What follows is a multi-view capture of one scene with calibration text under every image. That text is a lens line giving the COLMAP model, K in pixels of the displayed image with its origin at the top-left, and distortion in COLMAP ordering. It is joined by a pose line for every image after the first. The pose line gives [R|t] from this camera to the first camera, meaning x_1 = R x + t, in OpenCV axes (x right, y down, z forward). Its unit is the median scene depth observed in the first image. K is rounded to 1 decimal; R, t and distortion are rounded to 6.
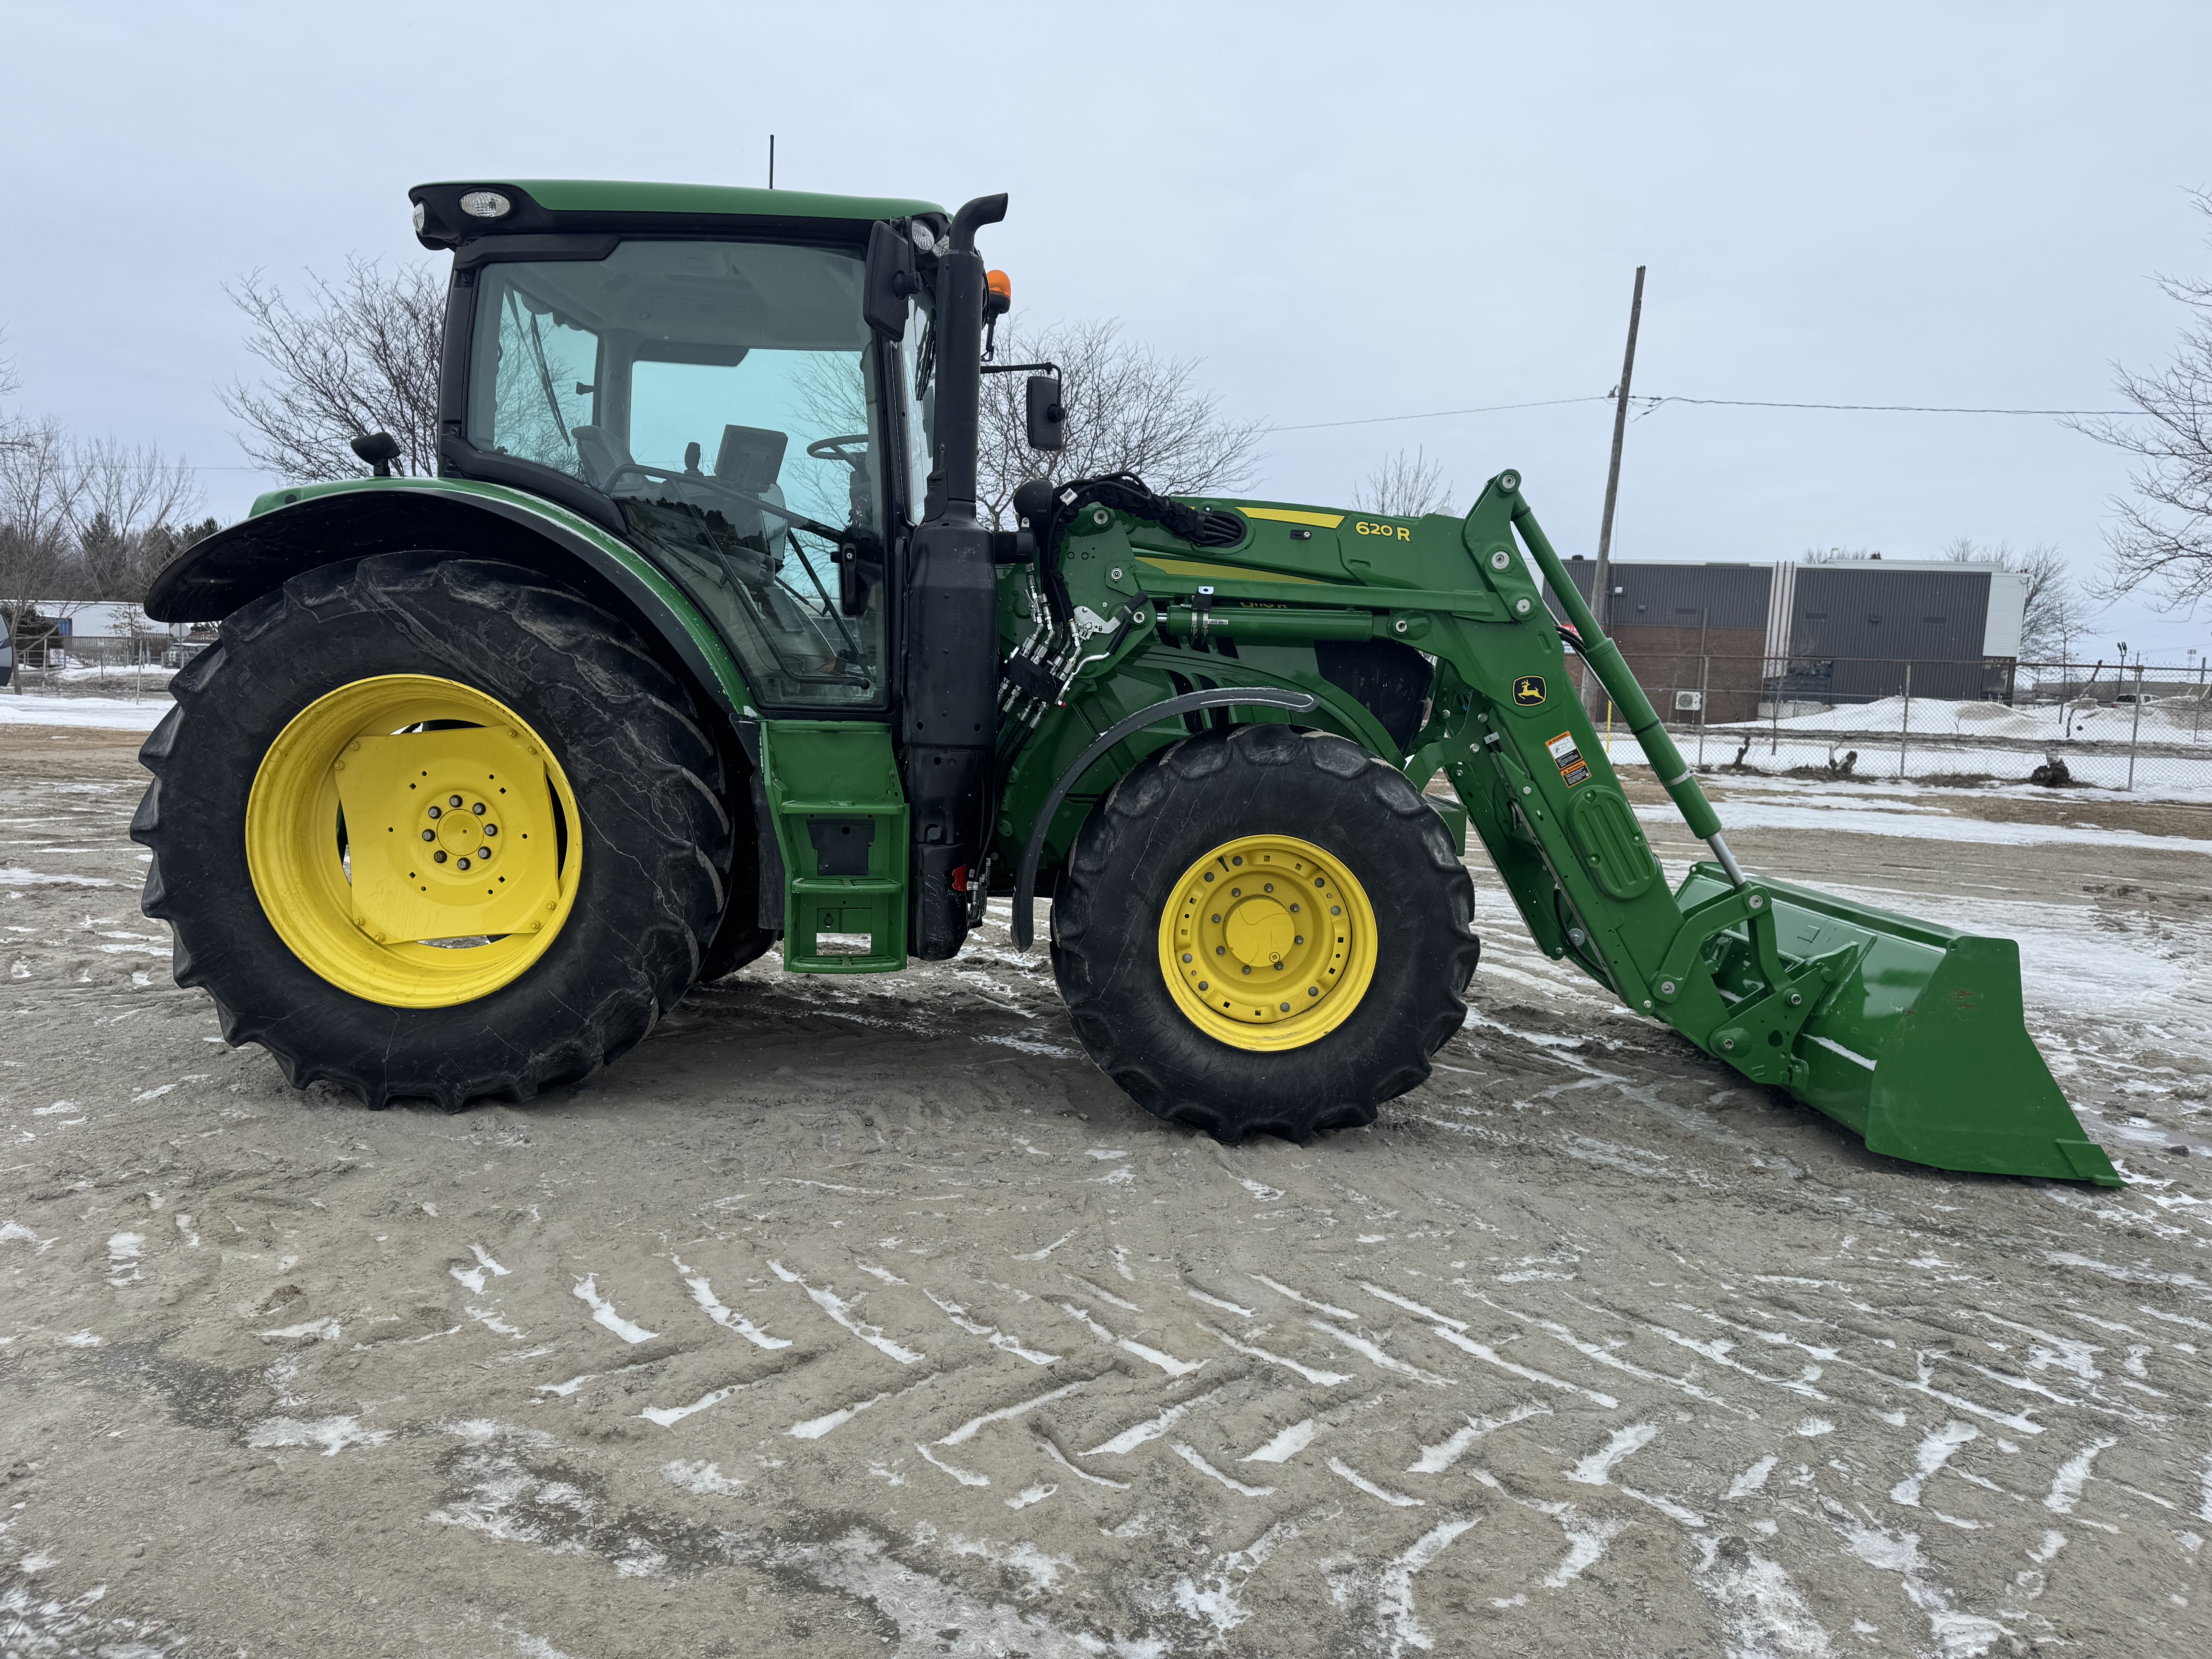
lens RADIAL K [[1539.3, 0, 1098.9], [0, 1539.3, 810.5], [0, 0, 1]] dist [0.002567, -0.009392]
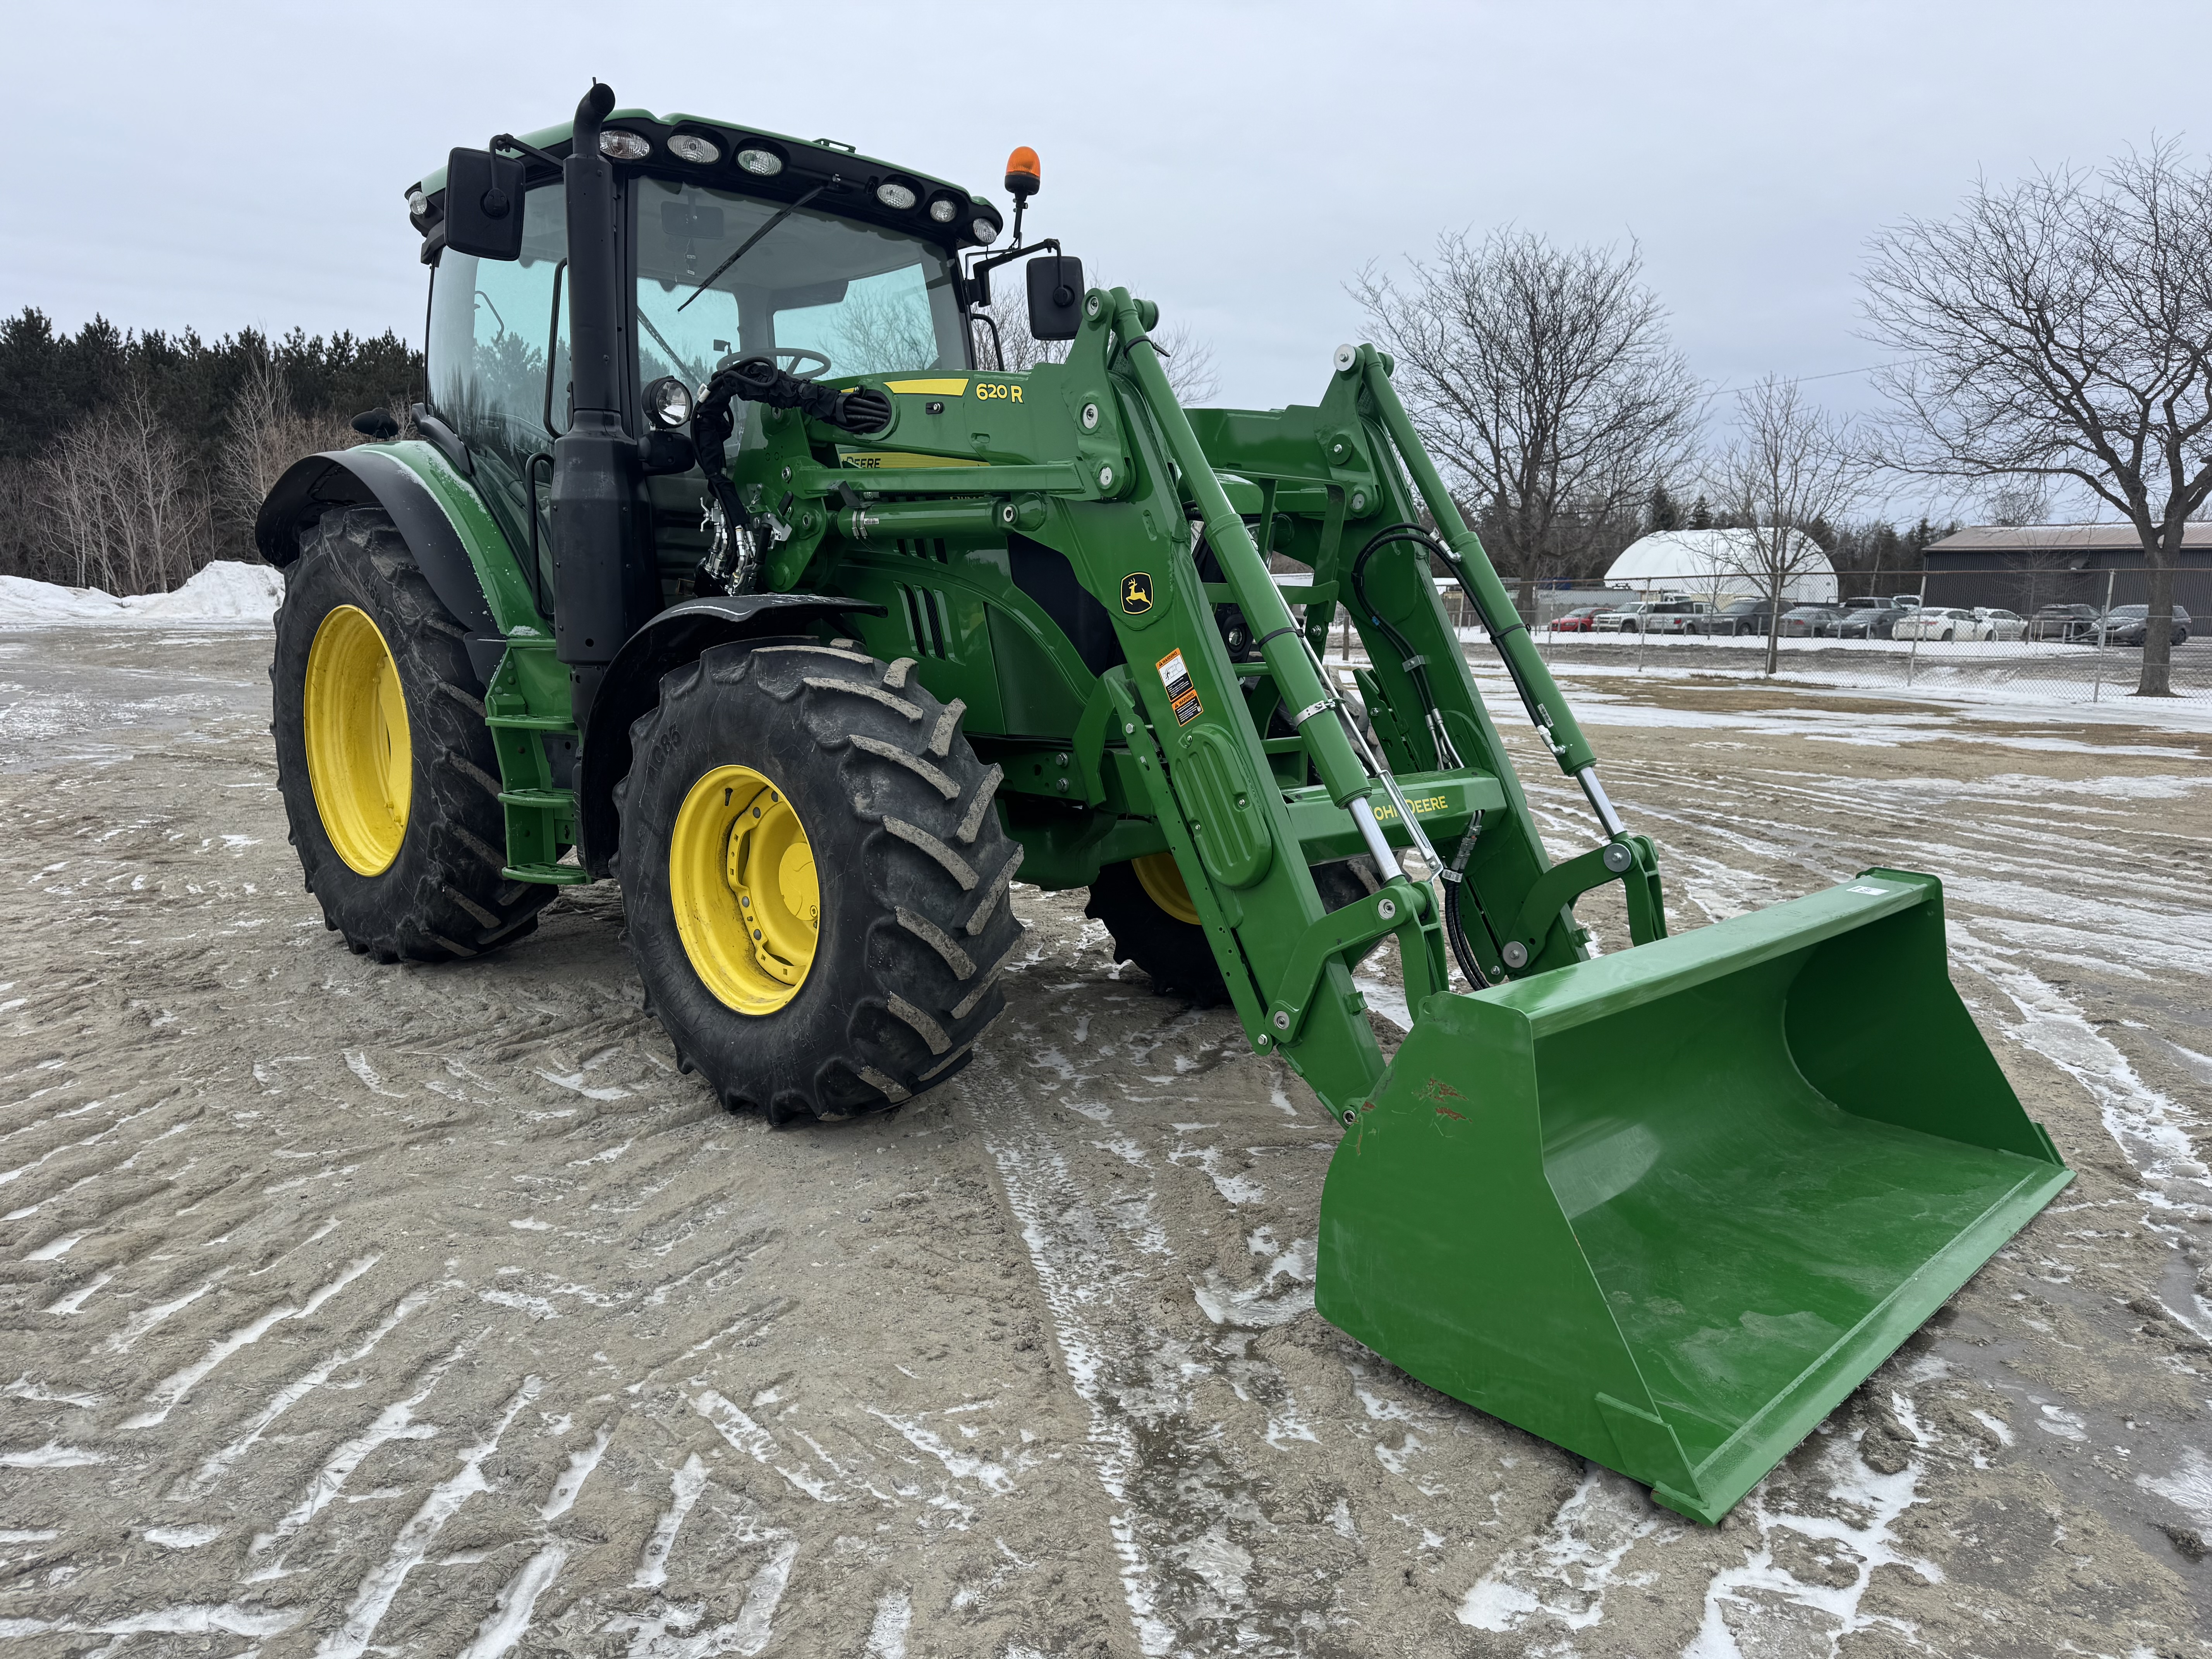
lens RADIAL K [[1539.3, 0, 1103.3], [0, 1539.3, 842.2], [0, 0, 1]] dist [0.002567, -0.009392]
pose [[0.751822, 0.079175, -0.654595, 0.823310], [-0.047485, 0.996688, 0.066015, -0.007584], [0.657654, -0.018548, 0.753092, 0.473956]]
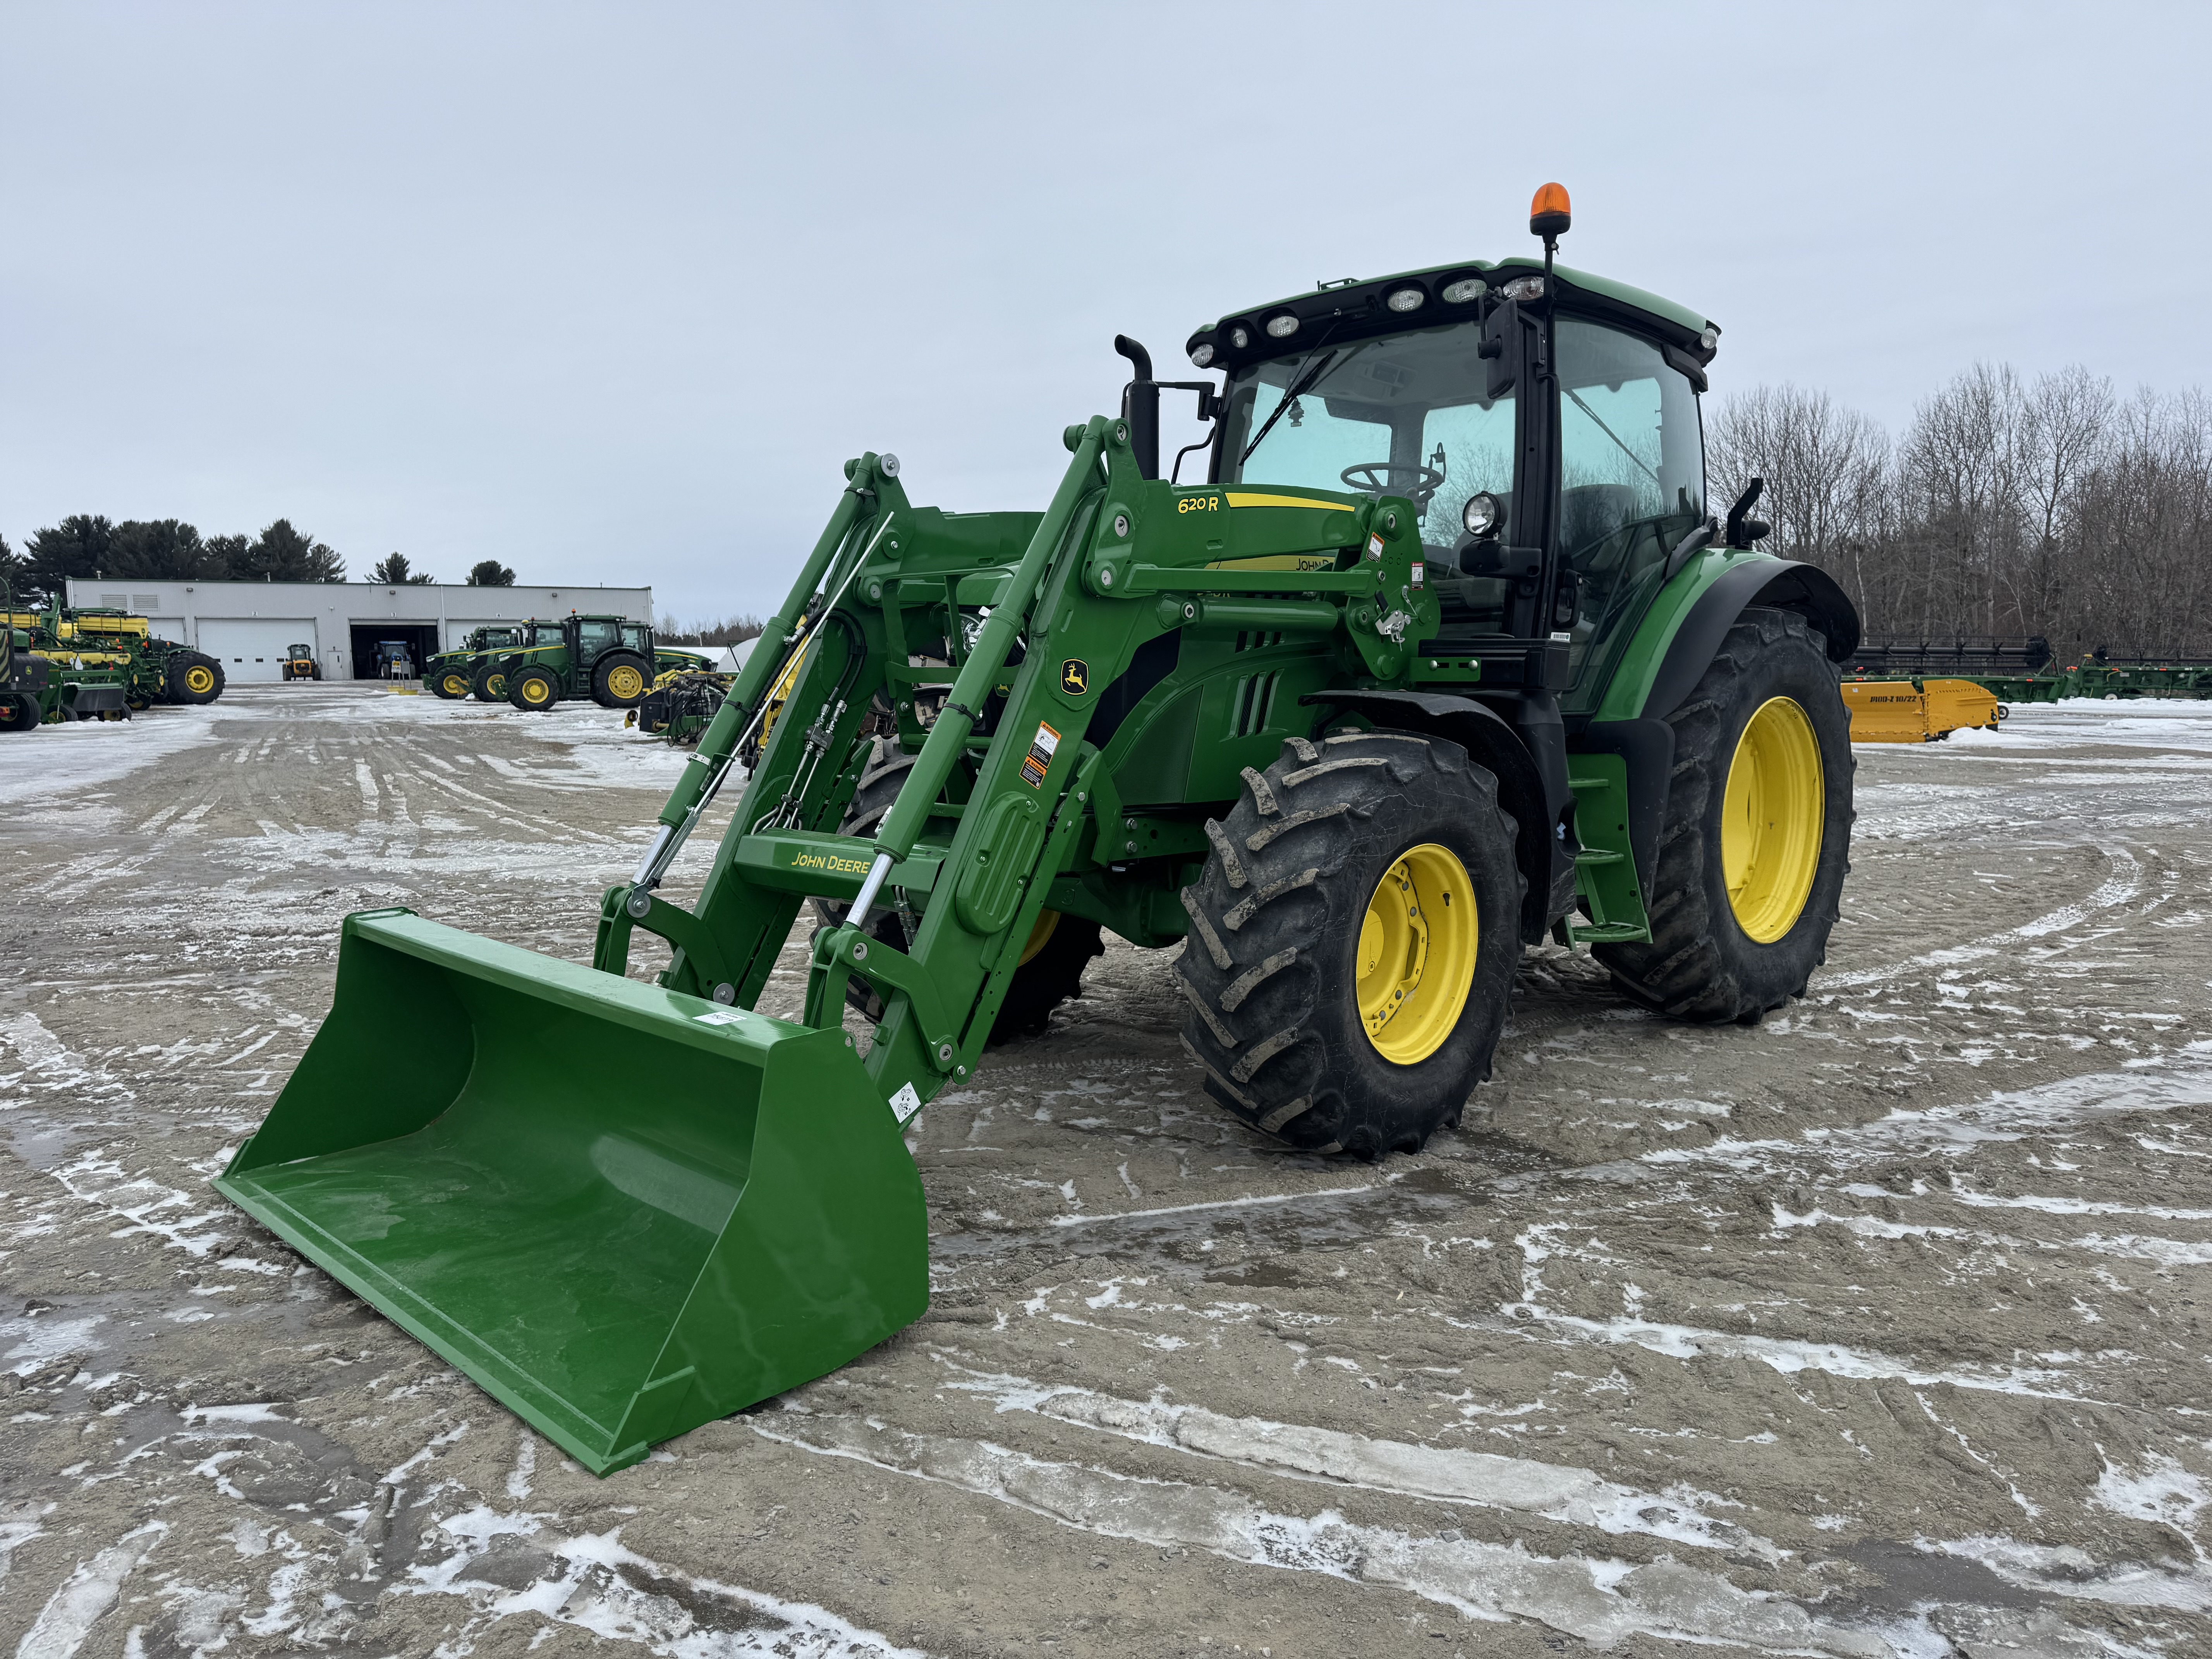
lens RADIAL K [[1539.3, 0, 1105.2], [0, 1539.3, 838.1], [0, 0, 1]] dist [0.002567, -0.009392]
pose [[-0.654515, 0.045673, -0.754669, 0.965479], [-0.084789, 0.987443, 0.133297, -0.112516], [0.751280, 0.151233, -0.642423, 1.677460]]
